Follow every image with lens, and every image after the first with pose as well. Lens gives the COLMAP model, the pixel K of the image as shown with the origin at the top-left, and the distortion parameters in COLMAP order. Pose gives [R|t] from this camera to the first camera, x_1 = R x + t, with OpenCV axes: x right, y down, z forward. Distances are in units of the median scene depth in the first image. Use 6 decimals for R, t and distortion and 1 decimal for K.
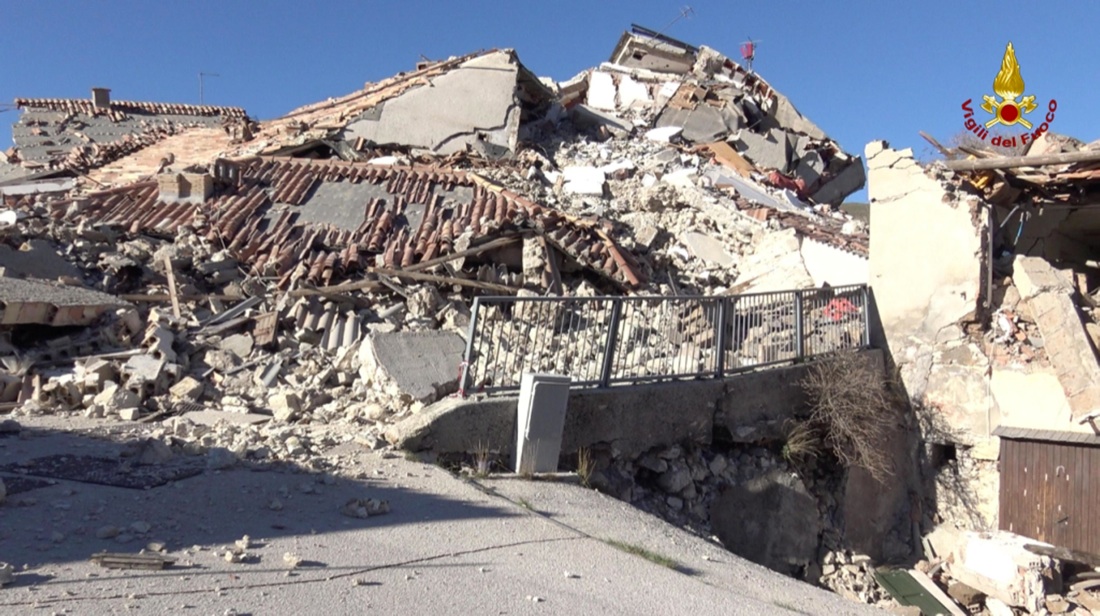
lens RADIAL K [[909.3, 0, 550.0], [0, 909.3, 308.0], [0, 0, 1]] dist [-0.002110, -0.084256]
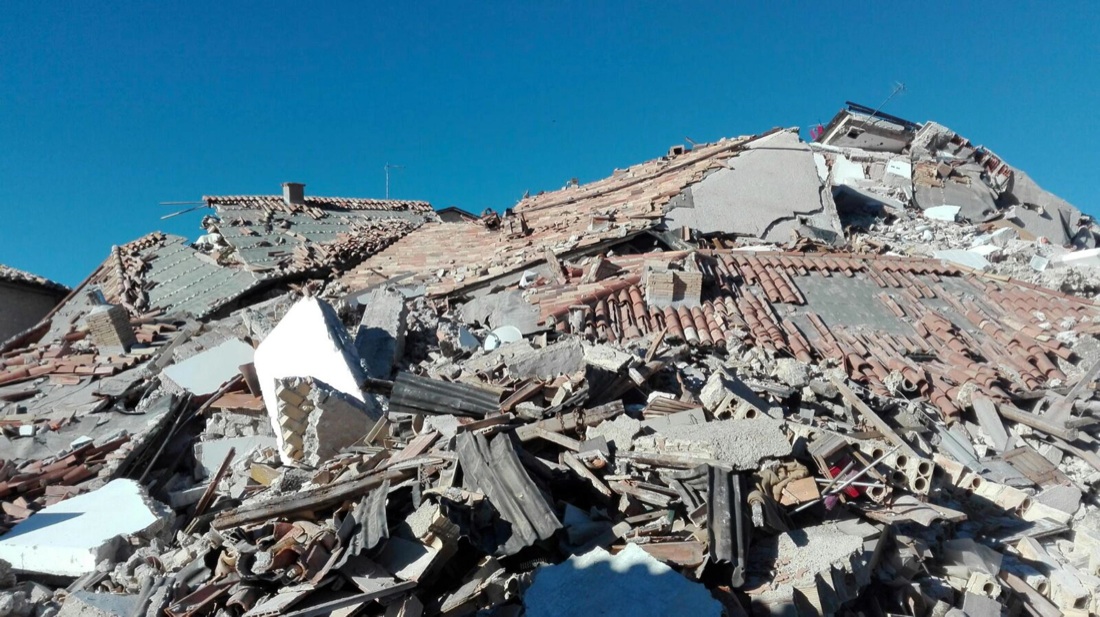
lens RADIAL K [[909.3, 0, 550.0], [0, 909.3, 308.5], [0, 0, 1]] dist [-0.002110, -0.084256]
pose [[0.998951, -0.036054, 0.028238, -0.276815], [0.038561, 0.994831, -0.093936, -0.020414], [-0.024706, 0.094927, 0.995178, 0.085565]]
